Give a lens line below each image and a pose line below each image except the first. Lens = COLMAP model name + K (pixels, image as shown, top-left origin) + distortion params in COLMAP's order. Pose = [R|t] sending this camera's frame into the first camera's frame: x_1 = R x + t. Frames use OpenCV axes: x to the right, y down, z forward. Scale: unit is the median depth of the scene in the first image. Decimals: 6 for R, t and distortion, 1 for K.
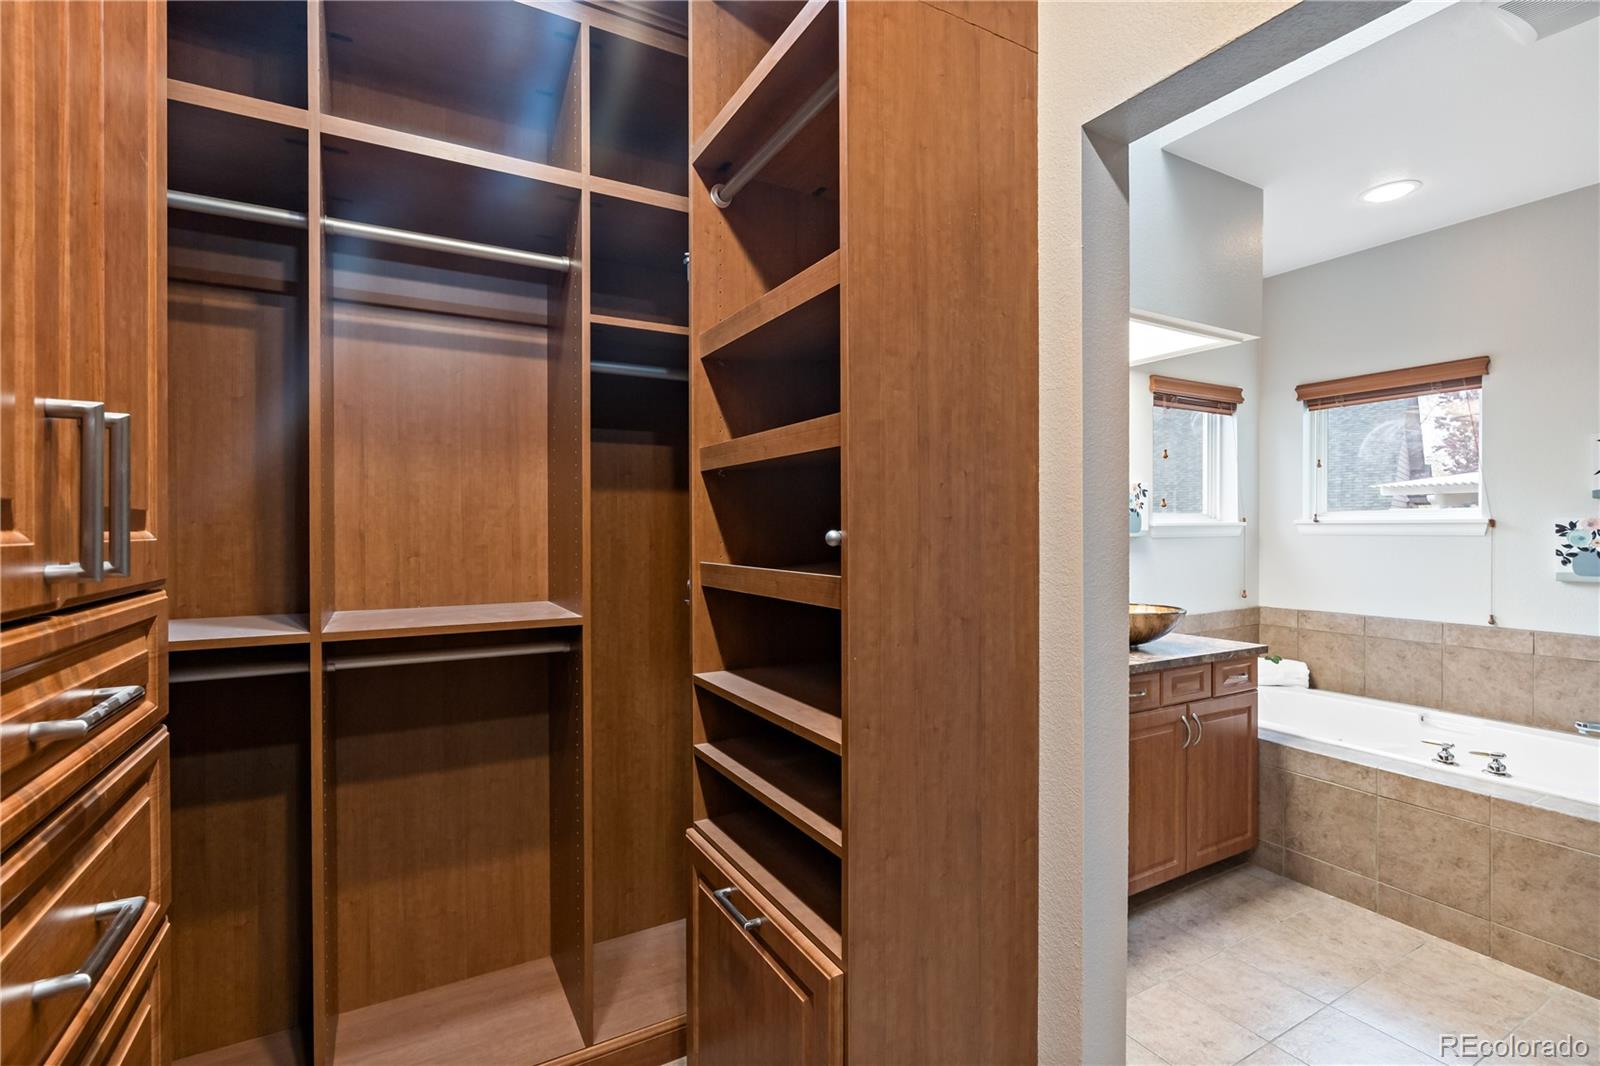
lens RADIAL K [[731.4, 0, 794.2], [0, 731.4, 538.5], [0, 0, 1]] dist [-0.005759, 0.001550]
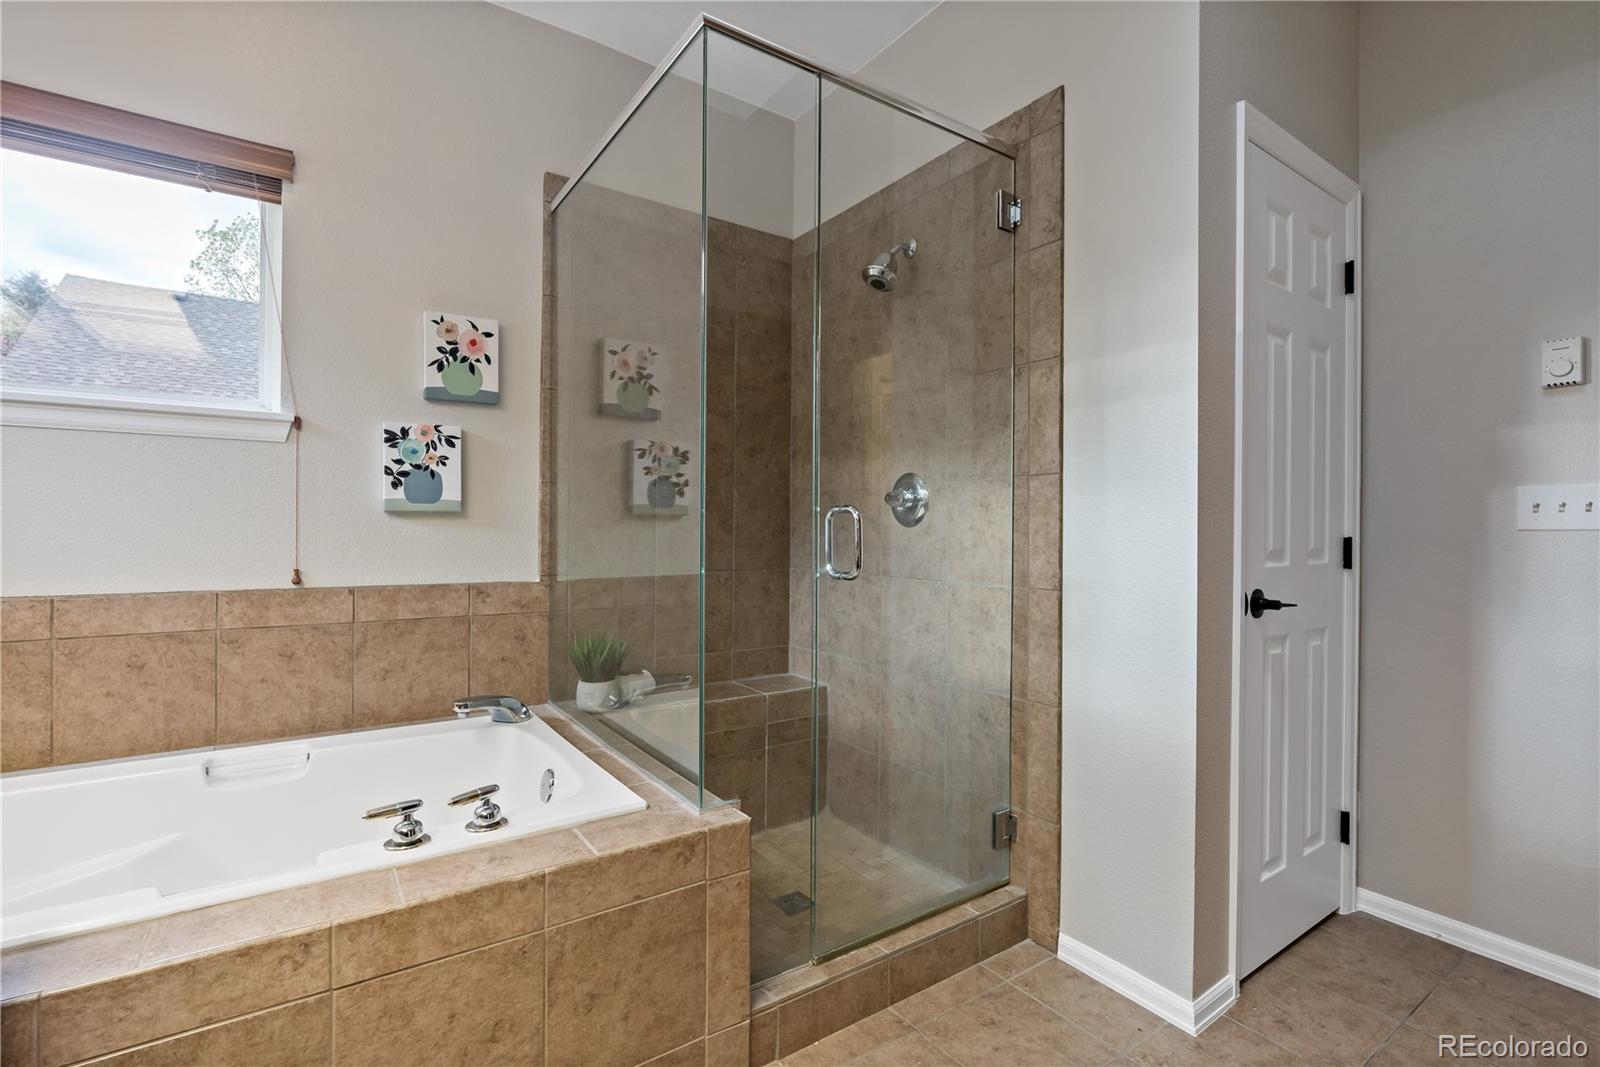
lens RADIAL K [[728.1, 0, 810.7], [0, 728.1, 530.2], [0, 0, 1]] dist [-0.011863, 0.004330]
pose [[-0.098032, 0.002294, 0.995181, 0.322520], [0.008652, 0.999962, -0.001453, 0.083141], [-0.995146, 0.008468, -0.098048, 0.679662]]
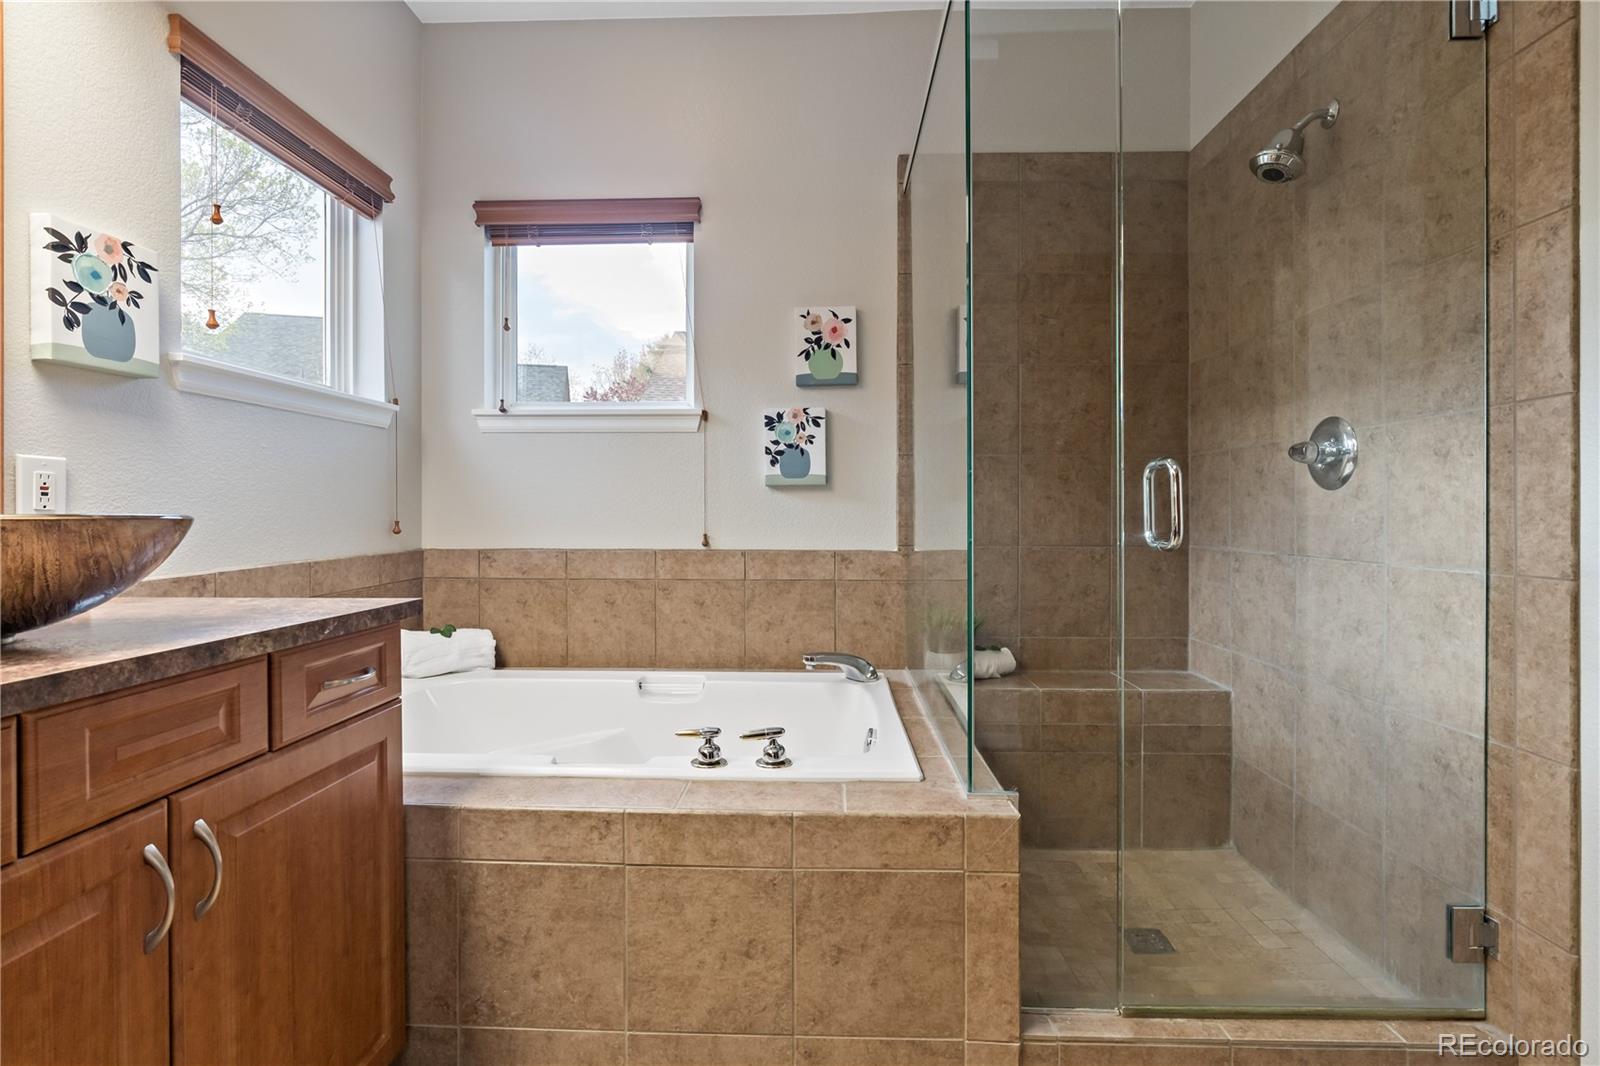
lens RADIAL K [[733.4, 0, 810.0], [0, 733.4, 515.2], [0, 0, 1]] dist [-0.012656, 0.004728]
pose [[0.513499, -0.000067, 0.858090, 0.378909], [0.010833, 0.999921, -0.006405, 0.099624], [-0.858022, 0.012585, 0.513459, 0.551867]]
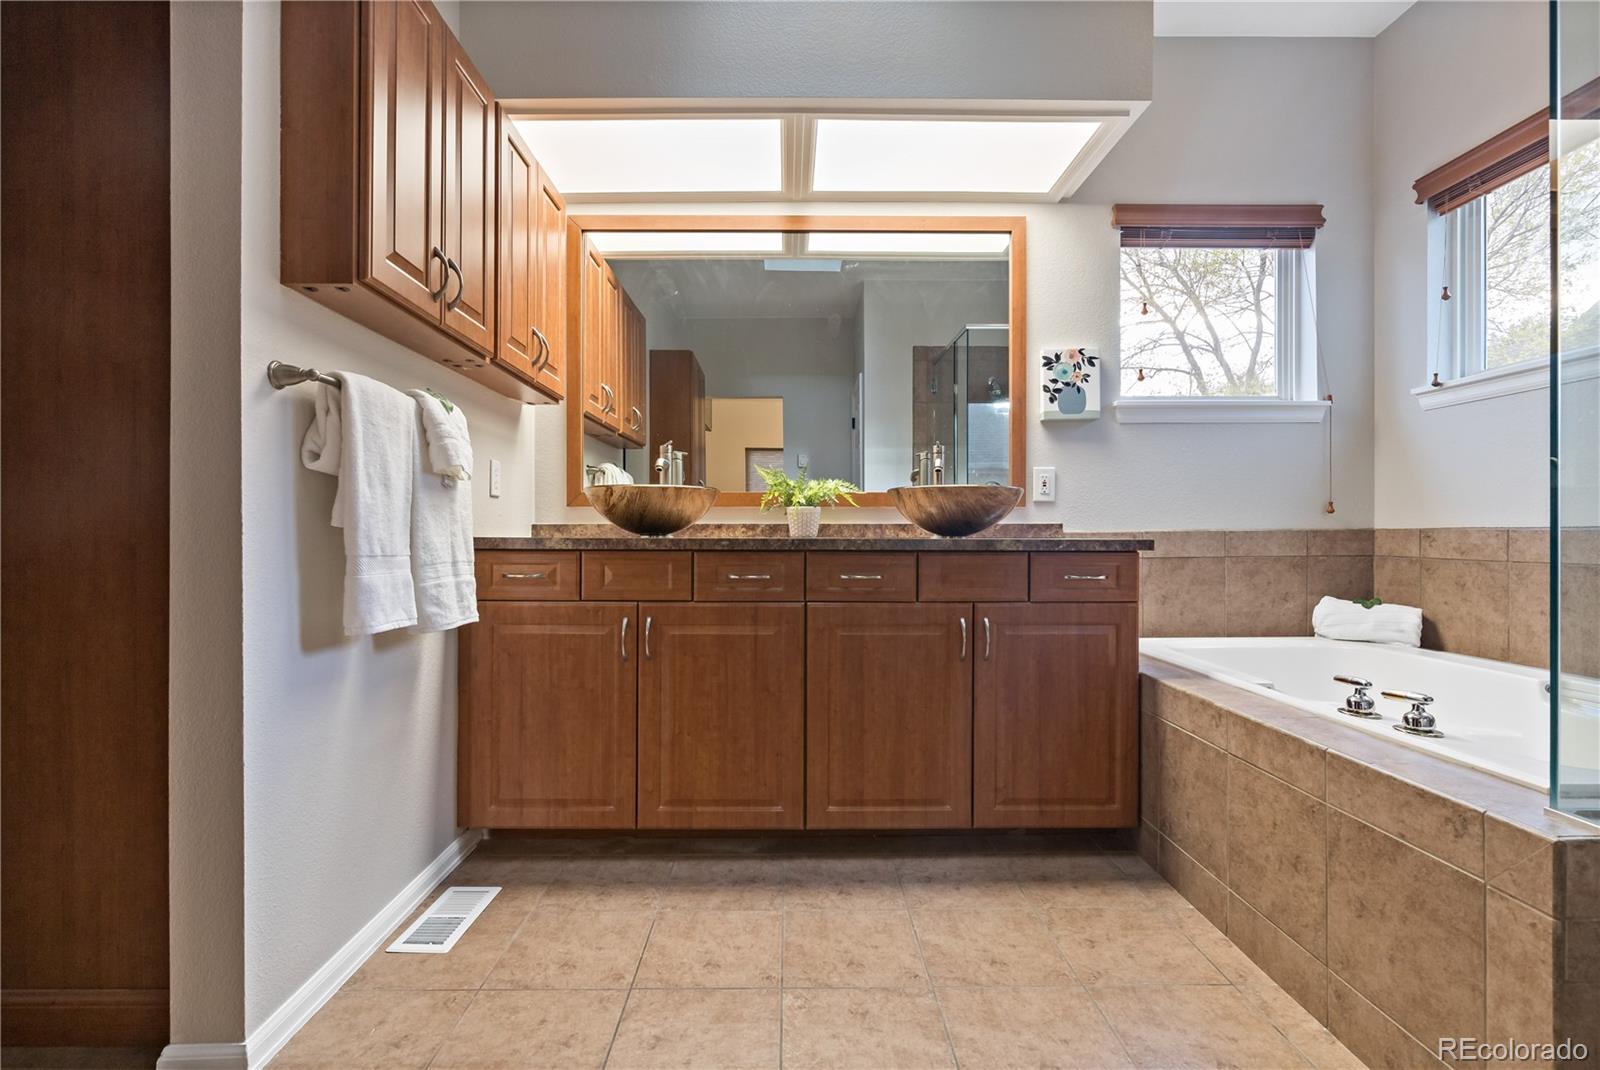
lens RADIAL K [[731.4, 0, 794.2], [0, 731.4, 540.5], [0, 0, 1]] dist [-0.005759, 0.001550]
pose [[0.875510, 0.006085, -0.483161, 0.687071], [-0.008865, 0.999955, -0.003470, 0.153145], [0.483118, 0.007321, 0.875525, 0.227599]]
